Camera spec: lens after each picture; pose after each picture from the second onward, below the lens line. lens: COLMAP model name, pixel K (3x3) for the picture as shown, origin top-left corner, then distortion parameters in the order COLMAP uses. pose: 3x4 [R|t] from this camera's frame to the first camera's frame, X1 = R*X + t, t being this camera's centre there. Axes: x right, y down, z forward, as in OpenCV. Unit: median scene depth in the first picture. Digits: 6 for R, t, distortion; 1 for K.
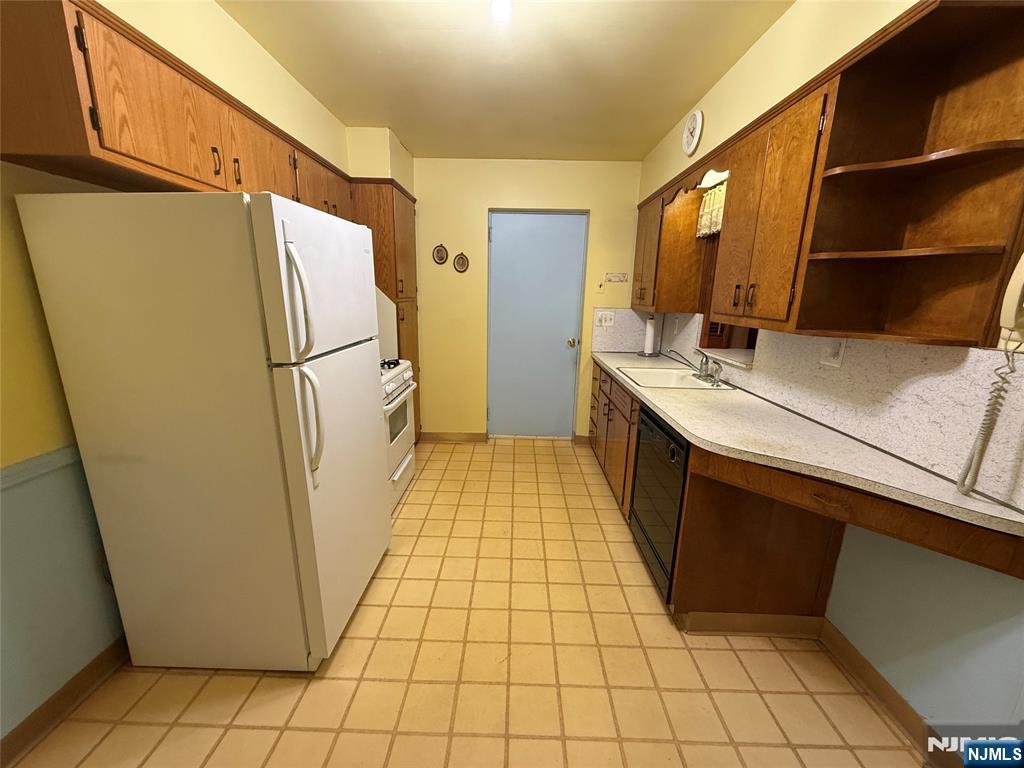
lens RADIAL K [[408.9, 0, 510.2], [0, 408.9, 385.5], [0, 0, 1]] dist [0.000353, -0.000243]
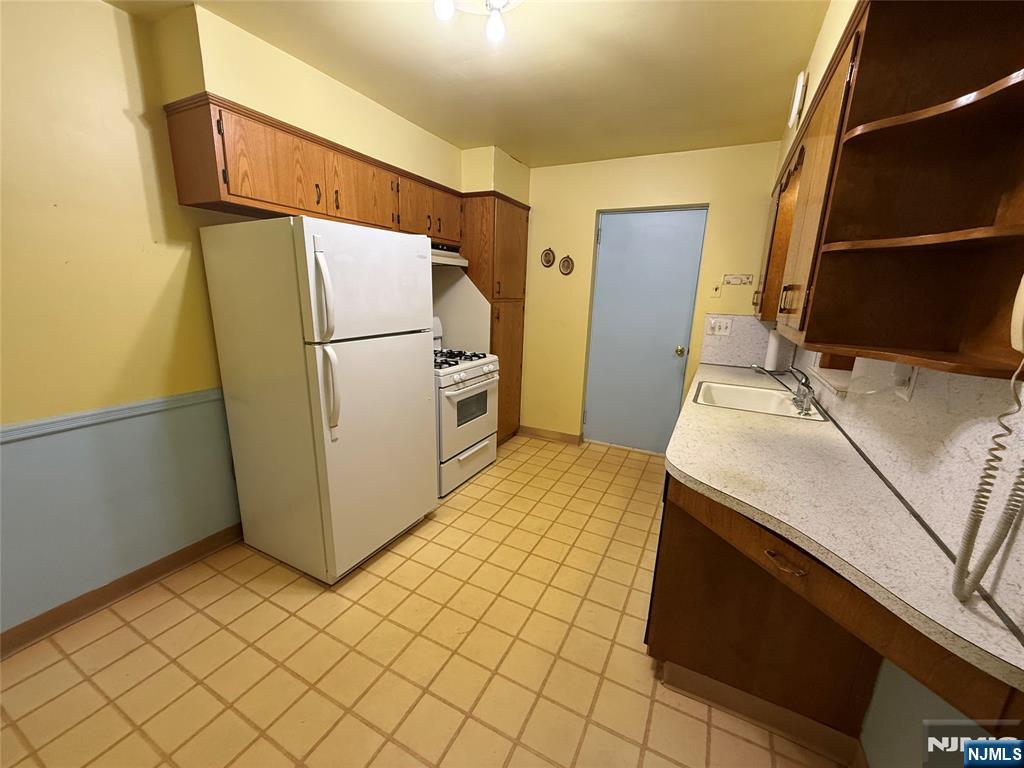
lens RADIAL K [[408.9, 0, 510.6], [0, 408.9, 385.6], [0, 0, 1]] dist [0.000353, -0.000243]
pose [[0.898014, 0.107571, -0.426615, 0.451188], [-0.111514, 0.993637, 0.015812, -0.004821], [0.425601, 0.033374, 0.904295, 0.052487]]
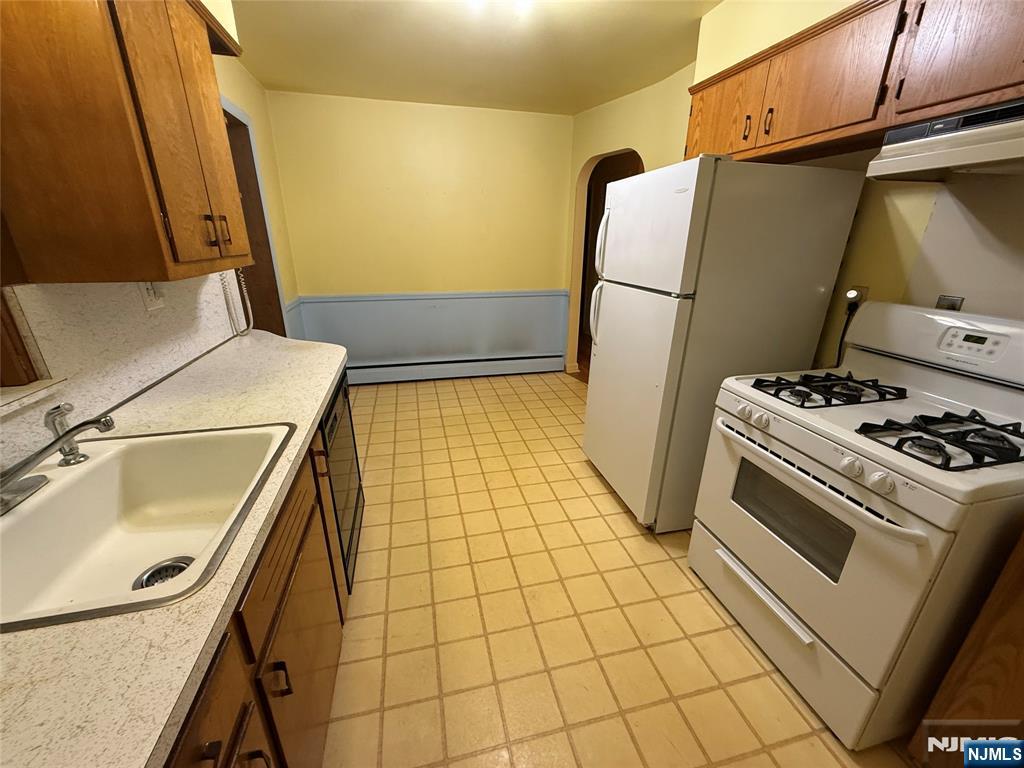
lens RADIAL K [[408.9, 0, 510.6], [0, 408.9, 386.0], [0, 0, 1]] dist [0.000353, -0.000243]
pose [[-0.966753, 0.062281, -0.248010, 0.250306], [-0.083123, 0.840671, 0.535129, -0.437683], [0.241823, 0.537953, -0.807544, 1.938051]]
